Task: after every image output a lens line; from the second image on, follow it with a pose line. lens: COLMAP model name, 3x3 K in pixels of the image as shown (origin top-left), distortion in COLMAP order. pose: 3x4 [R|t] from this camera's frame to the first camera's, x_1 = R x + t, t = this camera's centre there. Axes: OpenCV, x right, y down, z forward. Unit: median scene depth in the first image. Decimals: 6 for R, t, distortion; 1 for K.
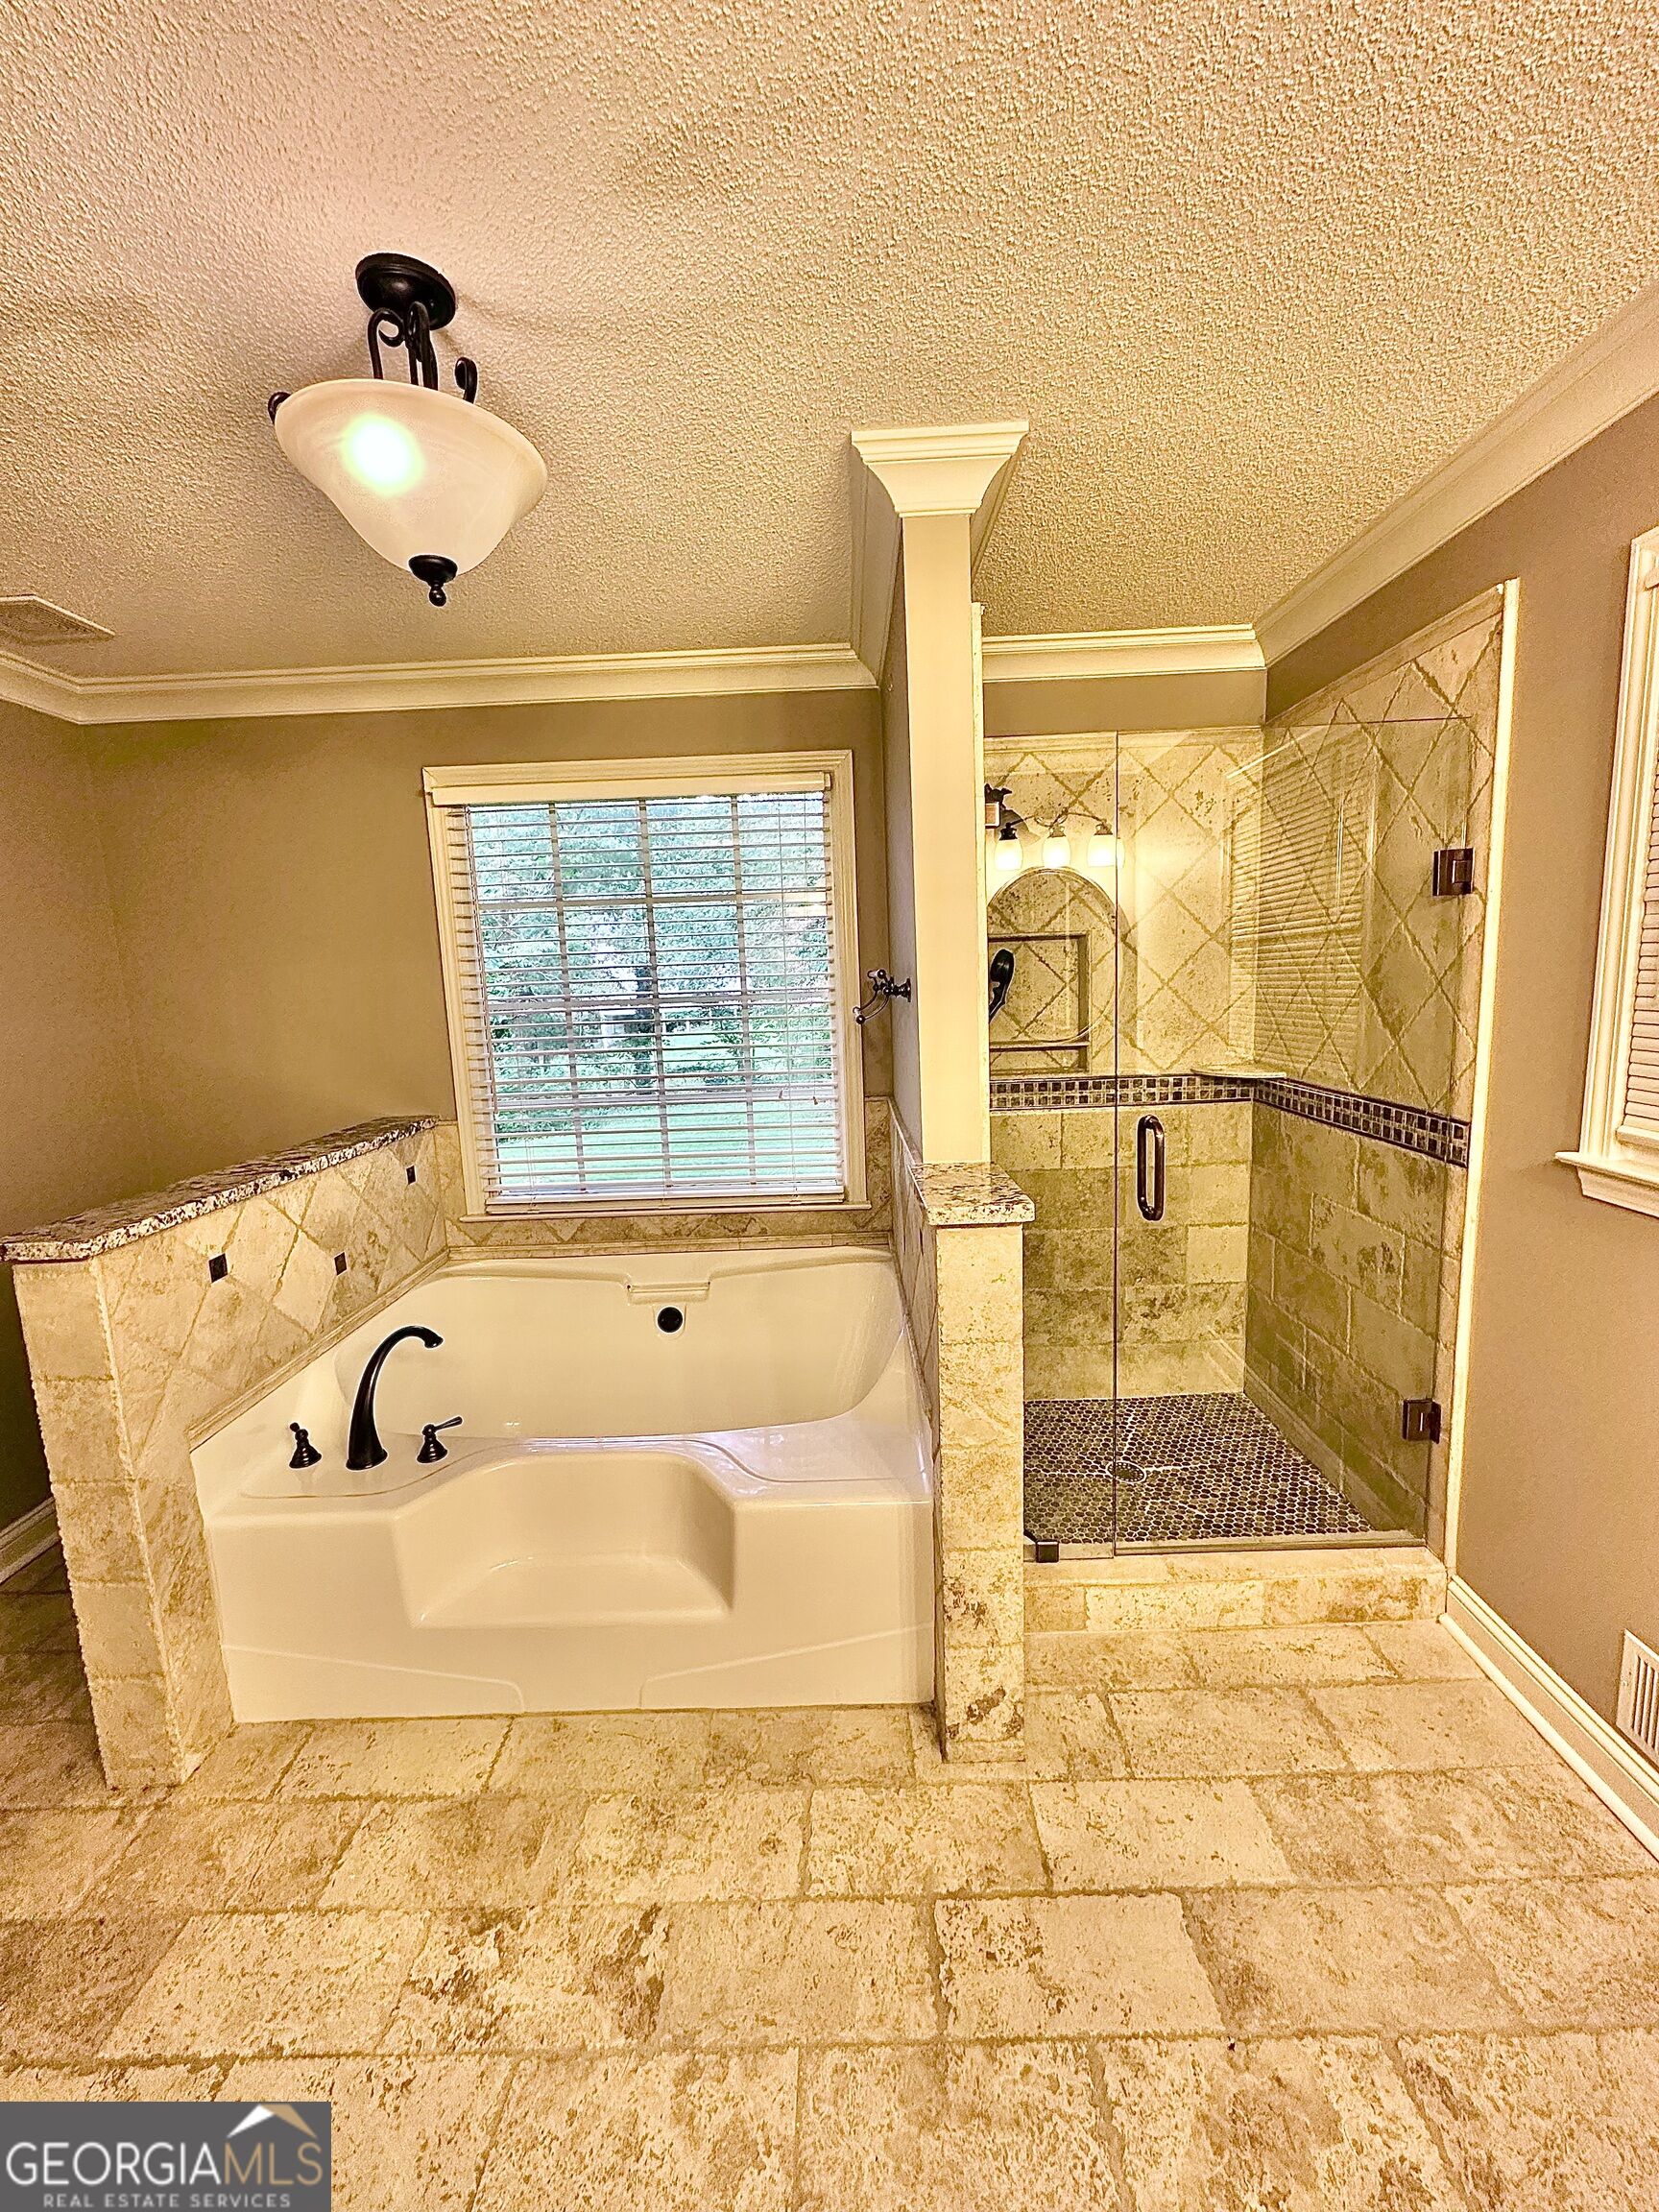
lens RADIAL K [[886.1, 0, 836.1], [0, 886.1, 1107.5], [0, 0, 1]] dist [0.000844, 0.000012]
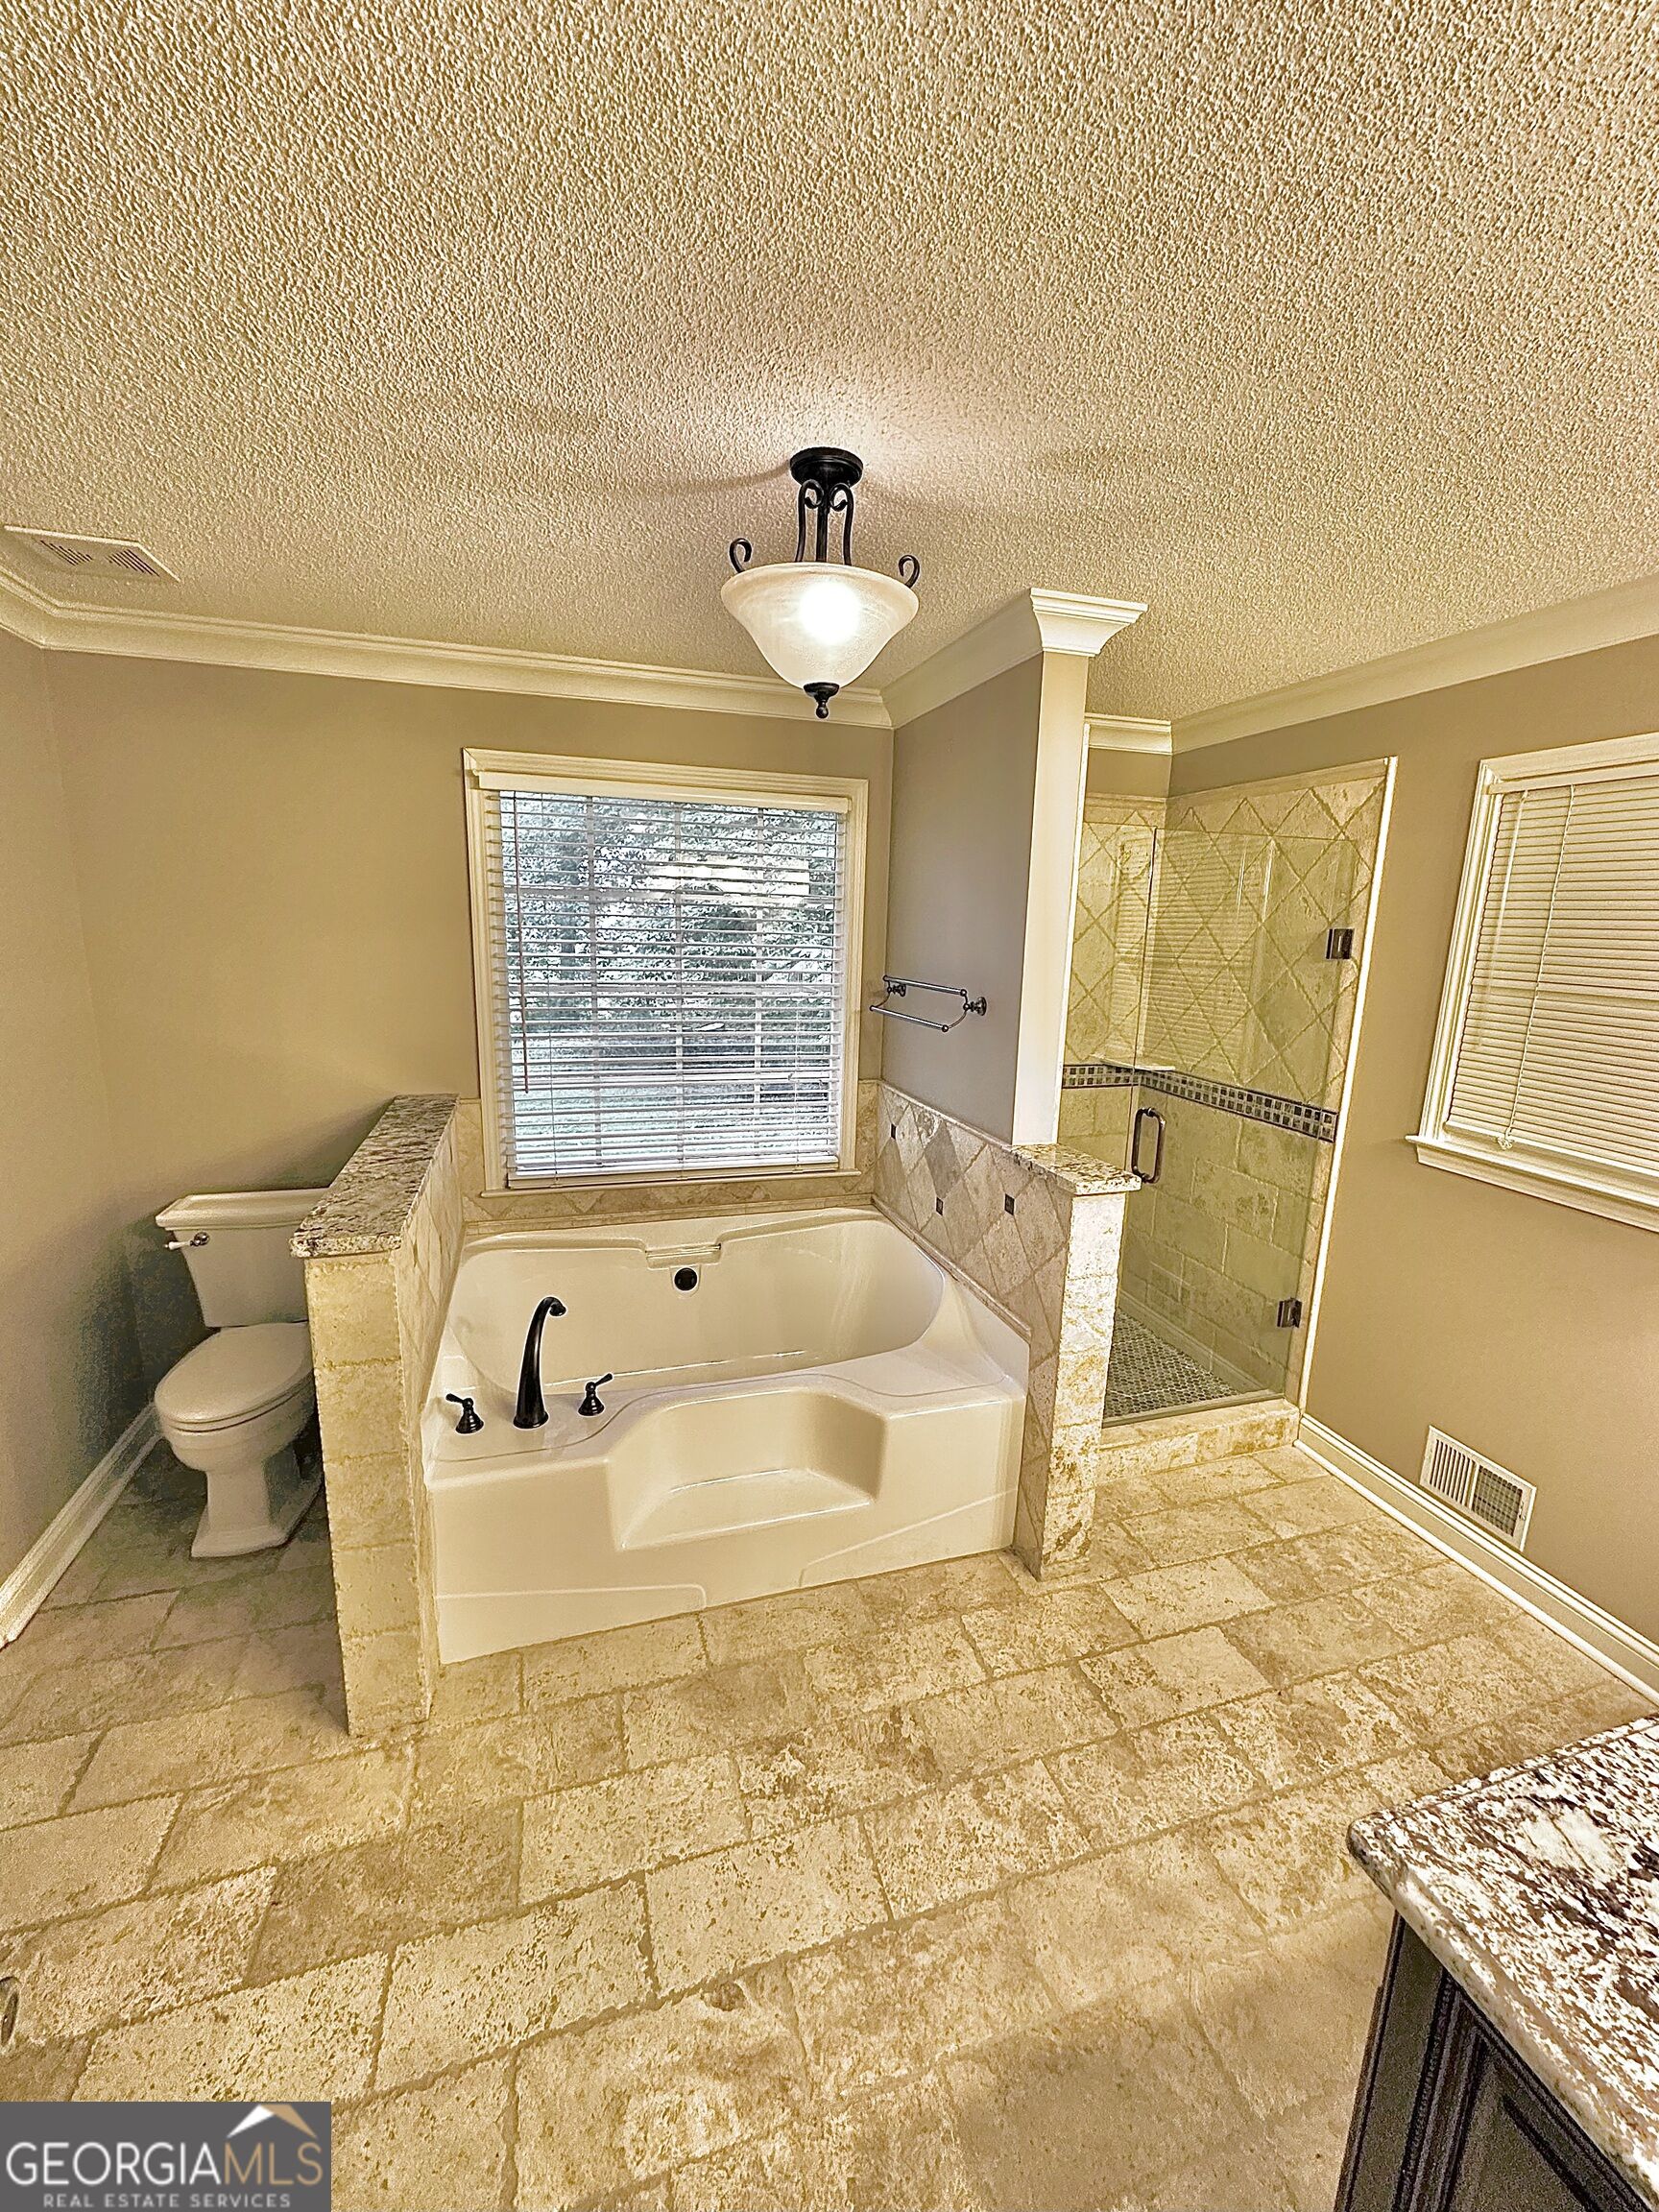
lens RADIAL K [[886.1, 0, 844.1], [0, 886.1, 1106.4], [0, 0, 1]] dist [0.000844, 0.000012]
pose [[0.948673, -0.000045, 0.316259, -0.598040], [-0.017157, 0.998520, 0.051607, -0.061985], [-0.315793, -0.054384, 0.947268, -0.165374]]
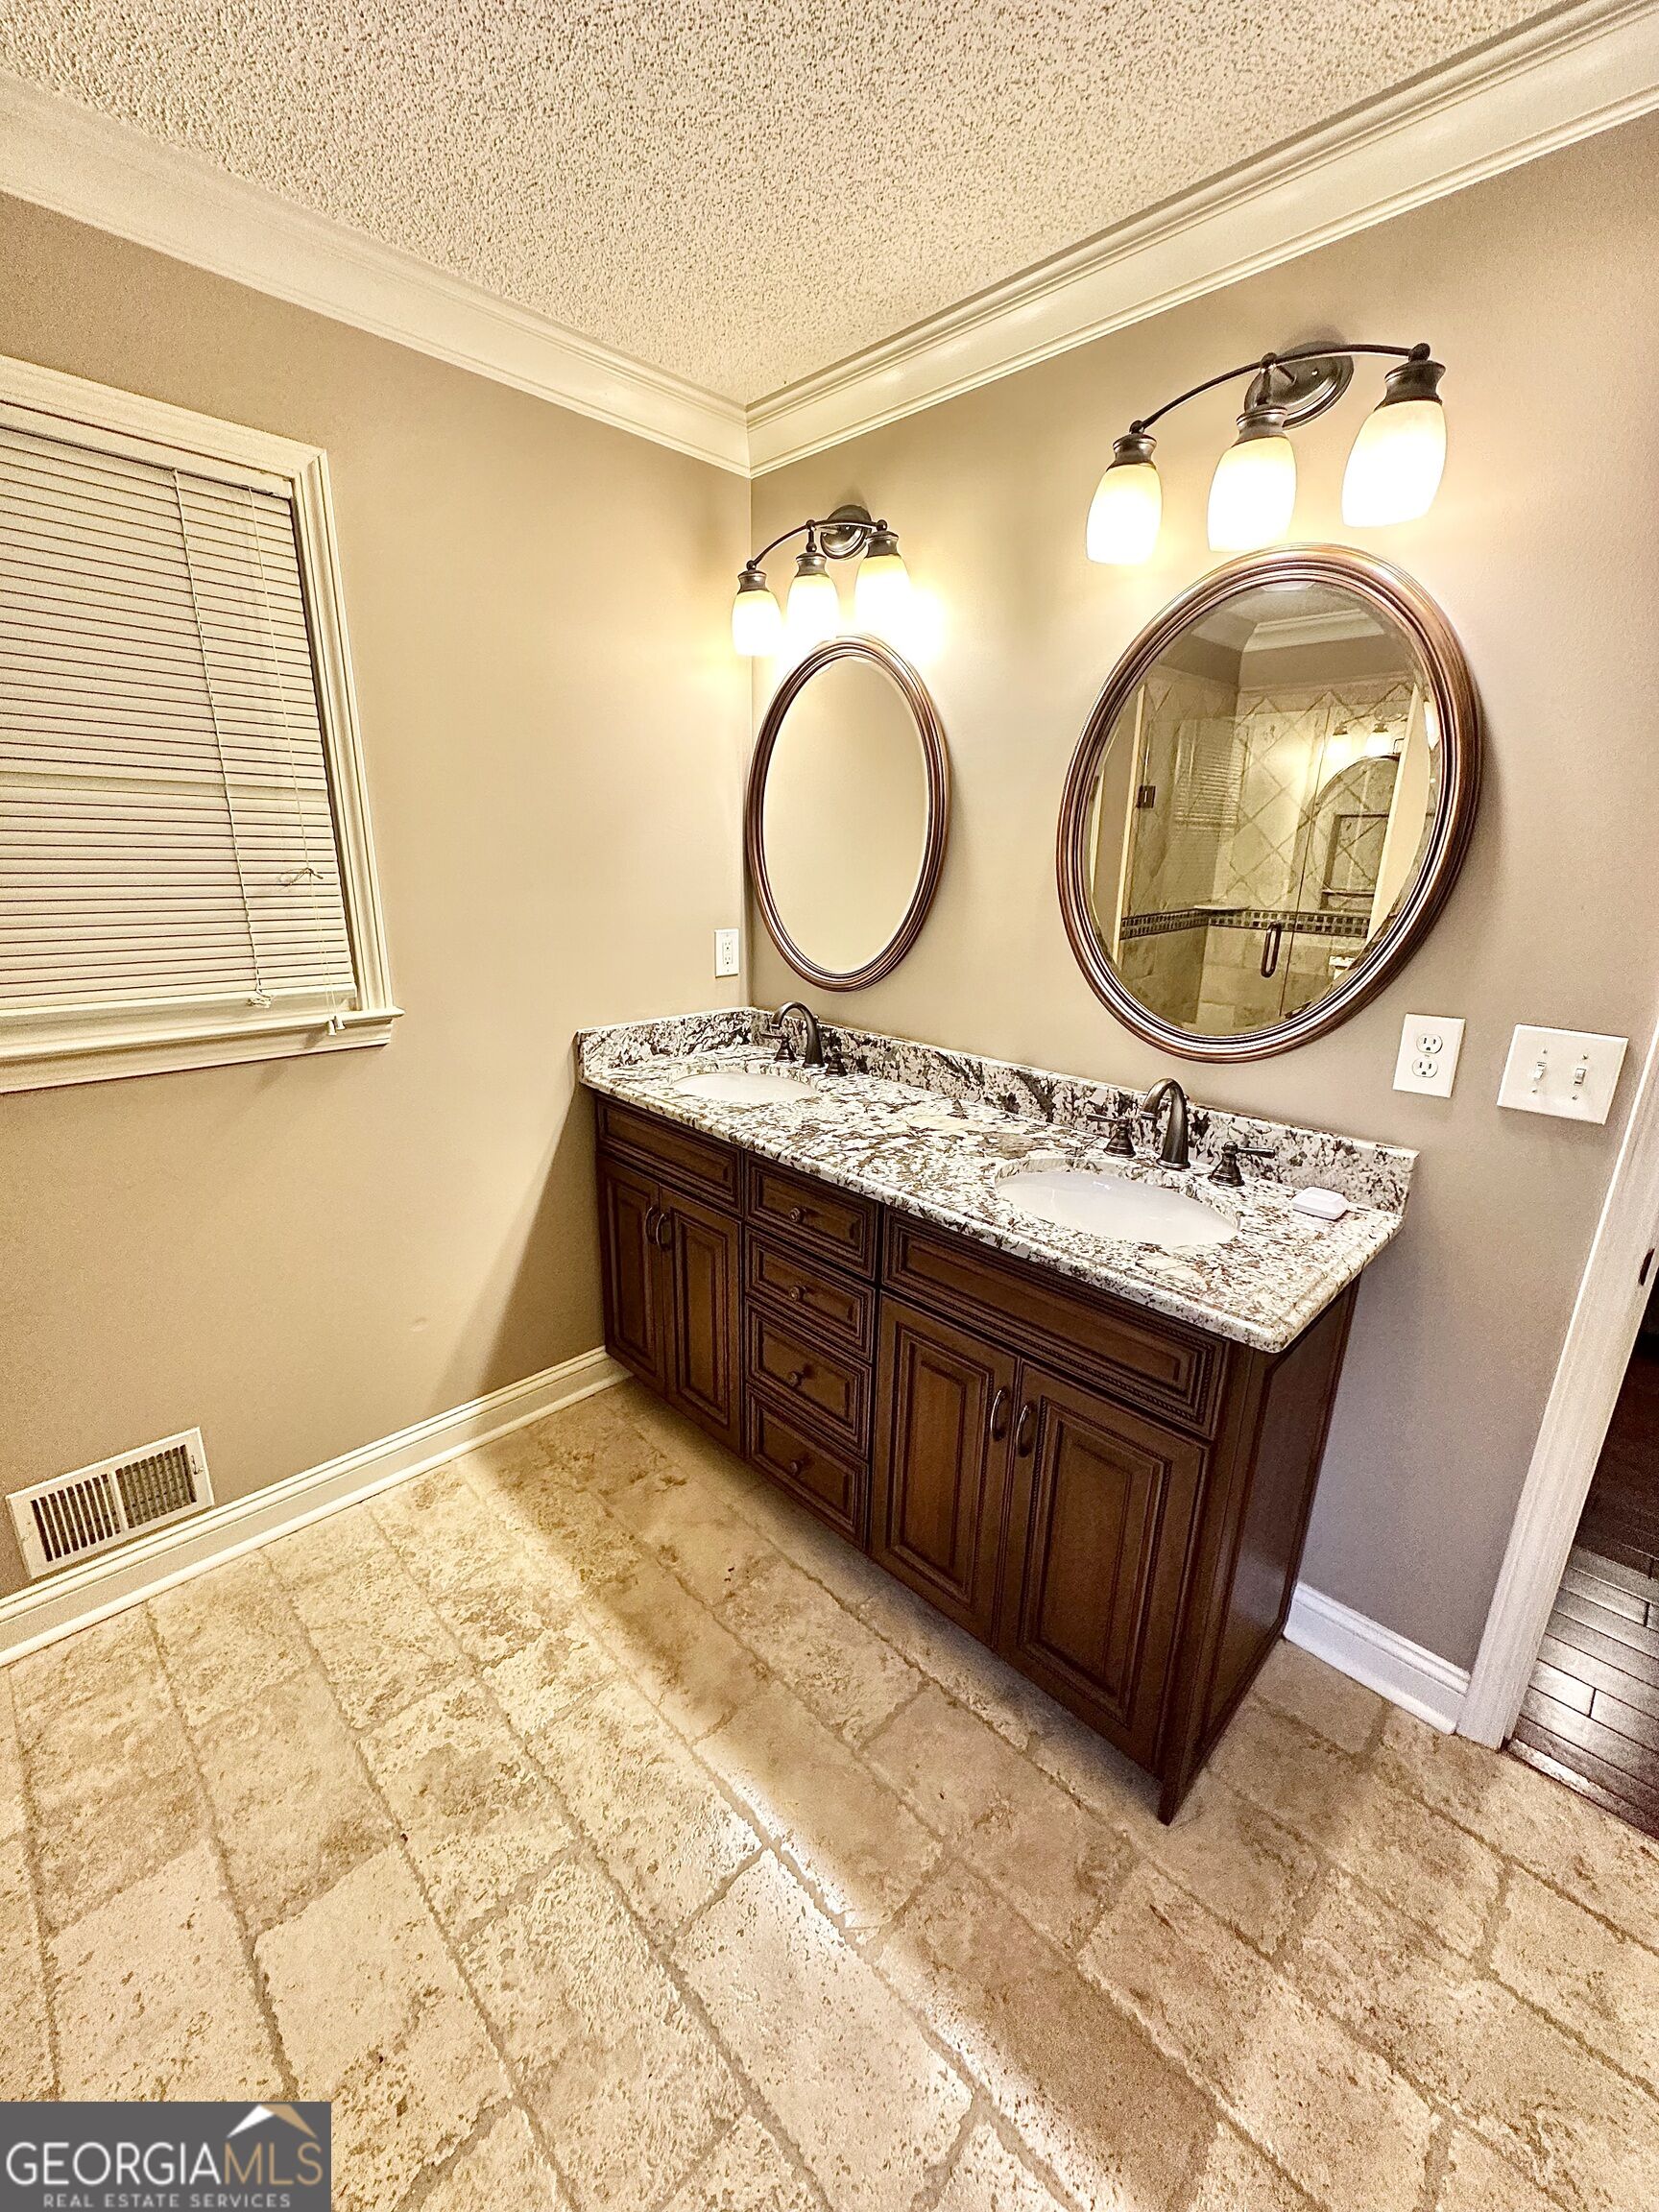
lens RADIAL K [[886.1, 0, 822.5], [0, 886.1, 1104.0], [0, 0, 1]] dist [0.000844, 0.000012]
pose [[-0.703068, -0.174479, 0.689386, -0.382893], [0.112417, 0.929973, 0.350018, -0.087906], [-0.702181, 0.323585, -0.634220, 0.759211]]
